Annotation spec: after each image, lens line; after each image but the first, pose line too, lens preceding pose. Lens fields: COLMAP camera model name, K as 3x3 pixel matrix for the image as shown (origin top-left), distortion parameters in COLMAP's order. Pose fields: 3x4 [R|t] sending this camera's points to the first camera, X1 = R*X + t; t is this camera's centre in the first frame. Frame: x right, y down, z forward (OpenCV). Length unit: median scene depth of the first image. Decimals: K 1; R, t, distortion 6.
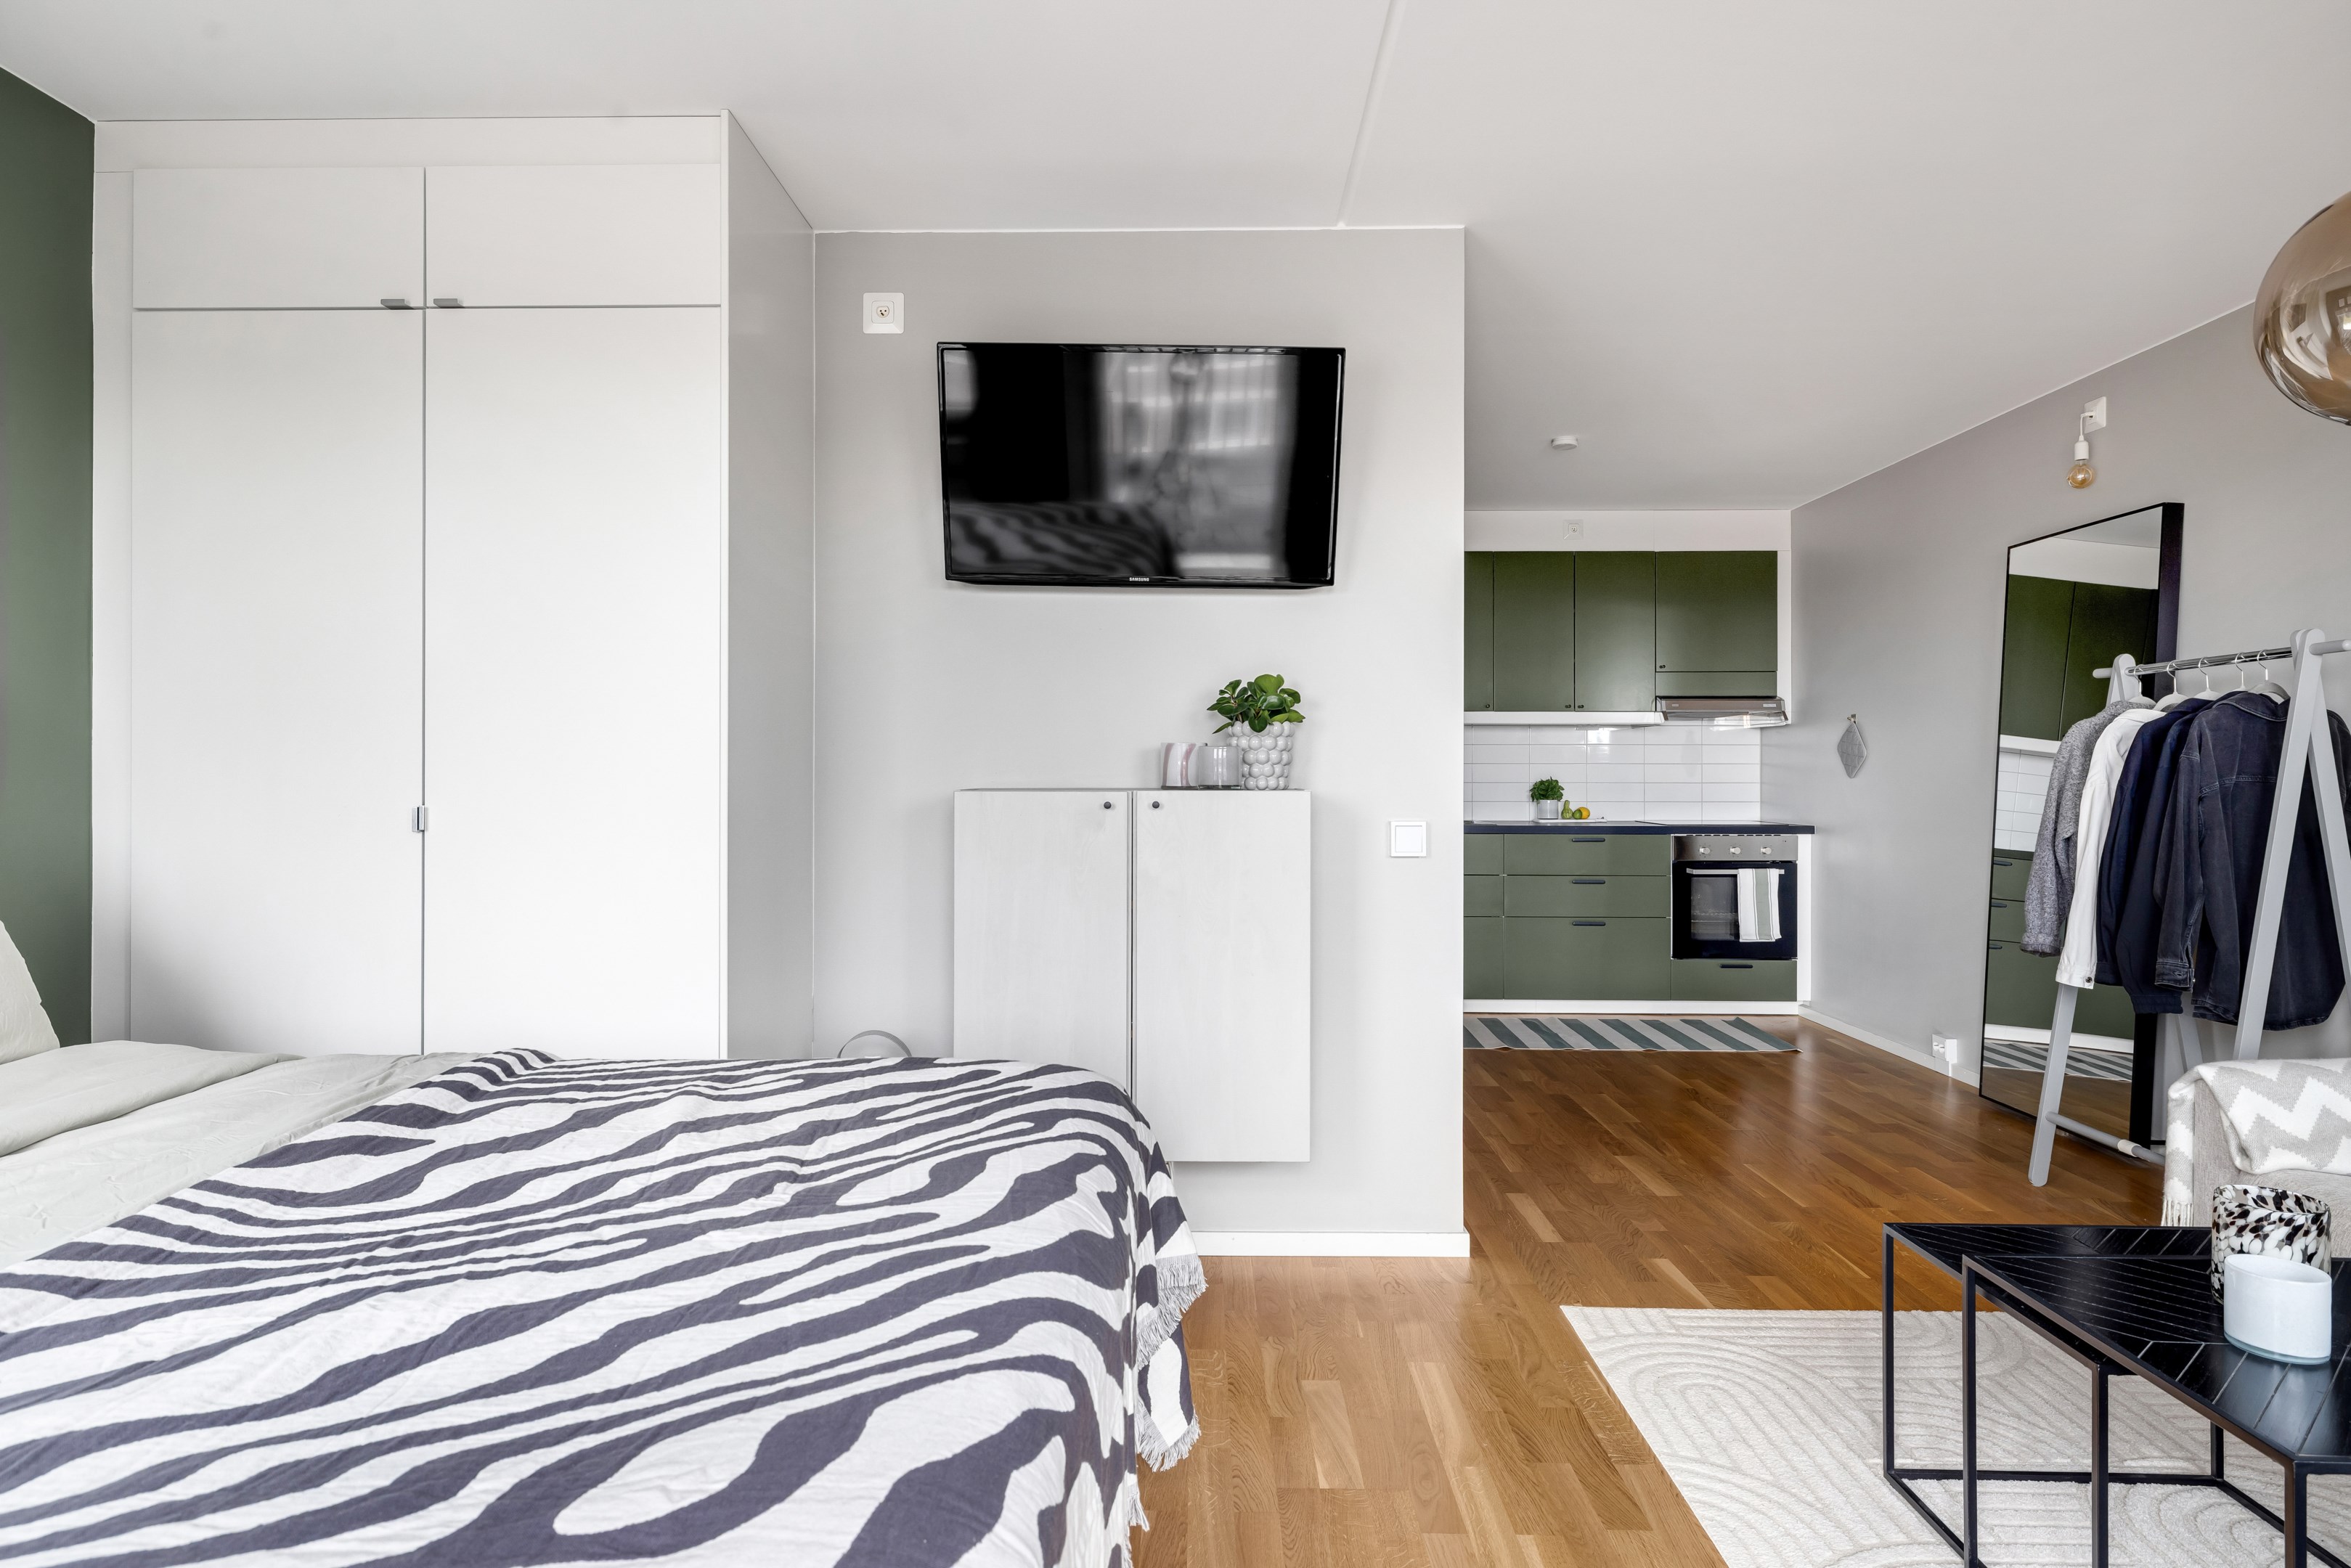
lens RADIAL K [[1353.3, 0, 1181.0], [0, 1353.3, 778.4], [0, 0, 1]] dist [-0.000466, 0.000315]
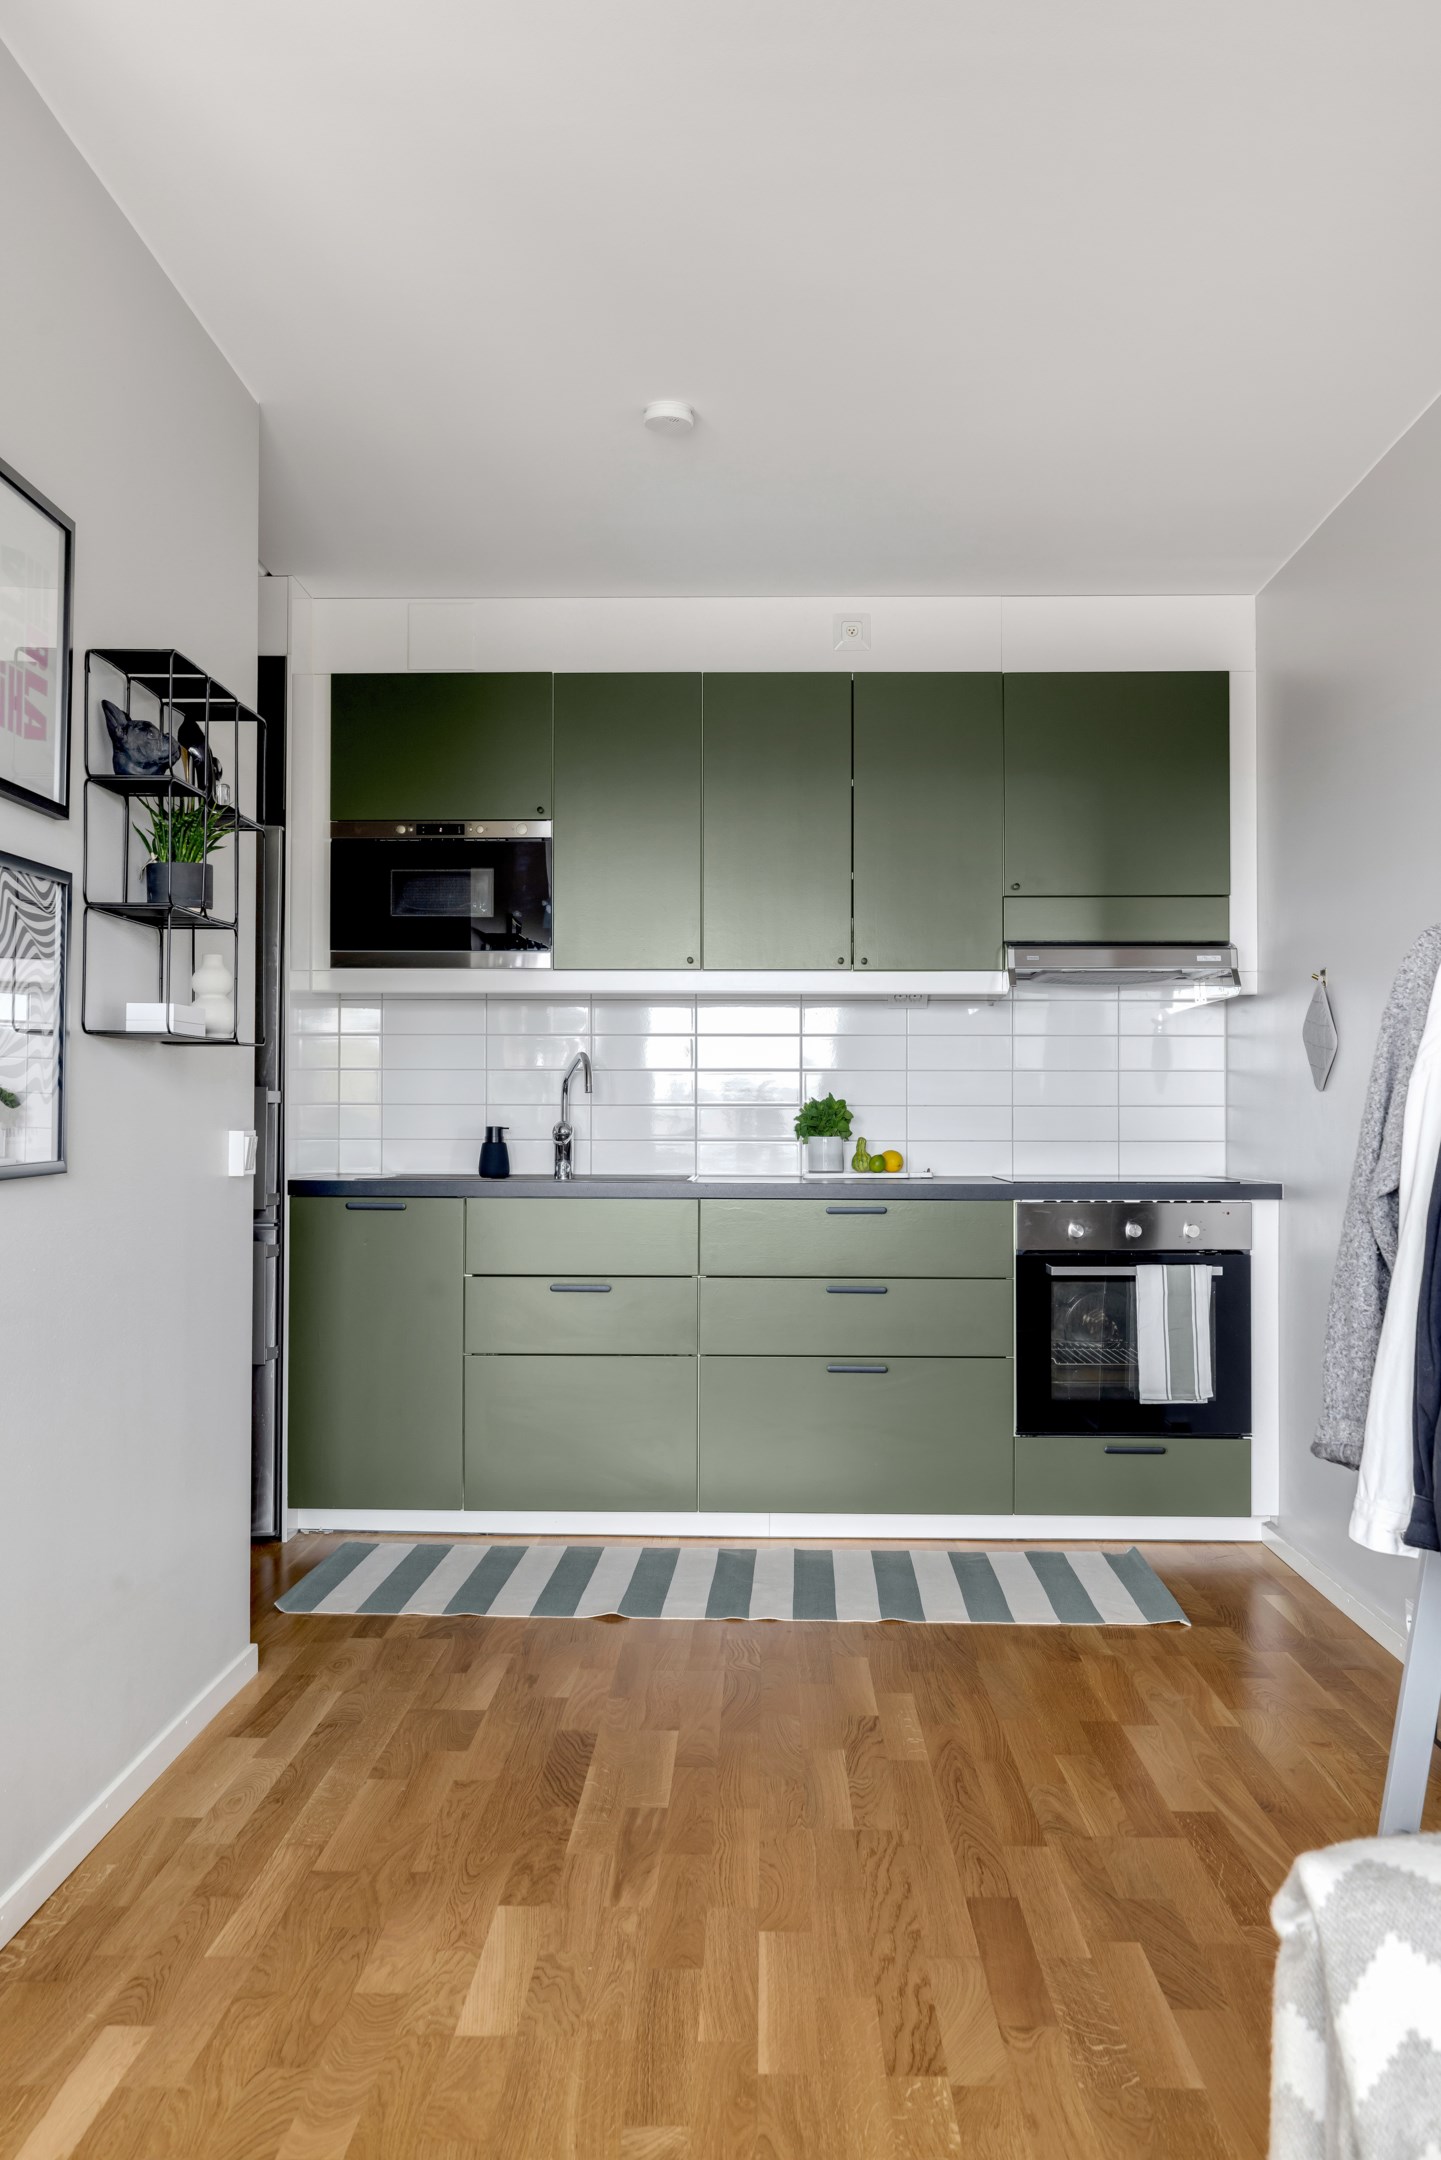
lens RADIAL K [[2050.7, 0, 702.1], [0, 2050.7, 1080.4], [0, 0, 1]] dist [-0.001059, 0.000000]
pose [[0.999792, -0.001705, -0.020347, 0.256822], [0.001395, 0.999883, -0.015218, 0.006286], [0.020370, 0.015186, 0.999677, 0.192695]]
